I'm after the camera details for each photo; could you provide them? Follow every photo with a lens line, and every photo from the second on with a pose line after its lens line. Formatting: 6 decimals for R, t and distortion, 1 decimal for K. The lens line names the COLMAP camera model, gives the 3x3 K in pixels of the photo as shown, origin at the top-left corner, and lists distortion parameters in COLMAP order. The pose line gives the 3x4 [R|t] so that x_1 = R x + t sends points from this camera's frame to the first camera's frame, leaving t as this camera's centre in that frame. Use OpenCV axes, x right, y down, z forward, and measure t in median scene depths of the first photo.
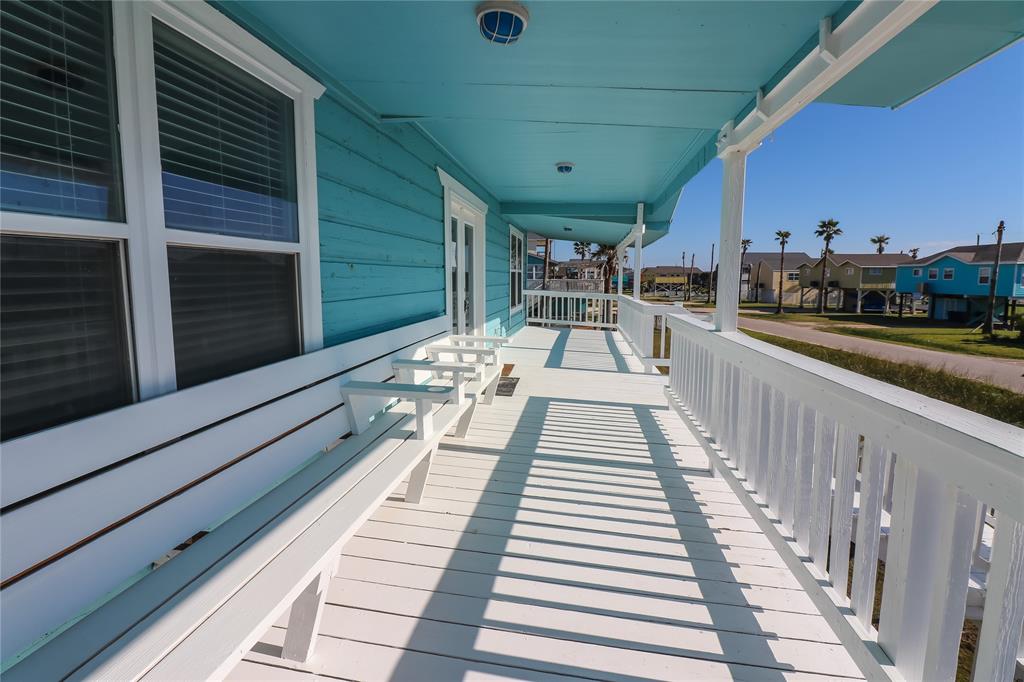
lens RADIAL K [[494.2, 0, 497.4], [0, 494.2, 329.2], [0, 0, 1]] dist [0.002332, -0.016493]
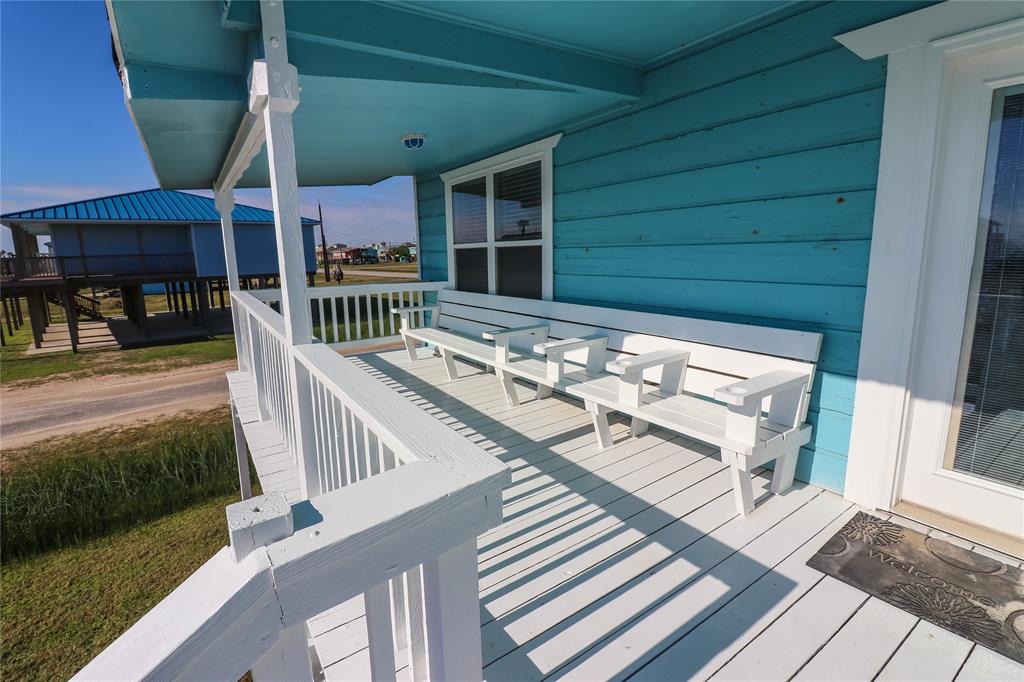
lens RADIAL K [[472.4, 0, 501.2], [0, 472.4, 331.4], [0, 0, 1]] dist [0.000881, -0.013668]
pose [[-0.728906, 0.127689, -0.672600, 0.883620], [-0.052412, 0.969161, 0.240789, -0.245762], [0.682605, 0.210765, -0.699735, 2.103687]]
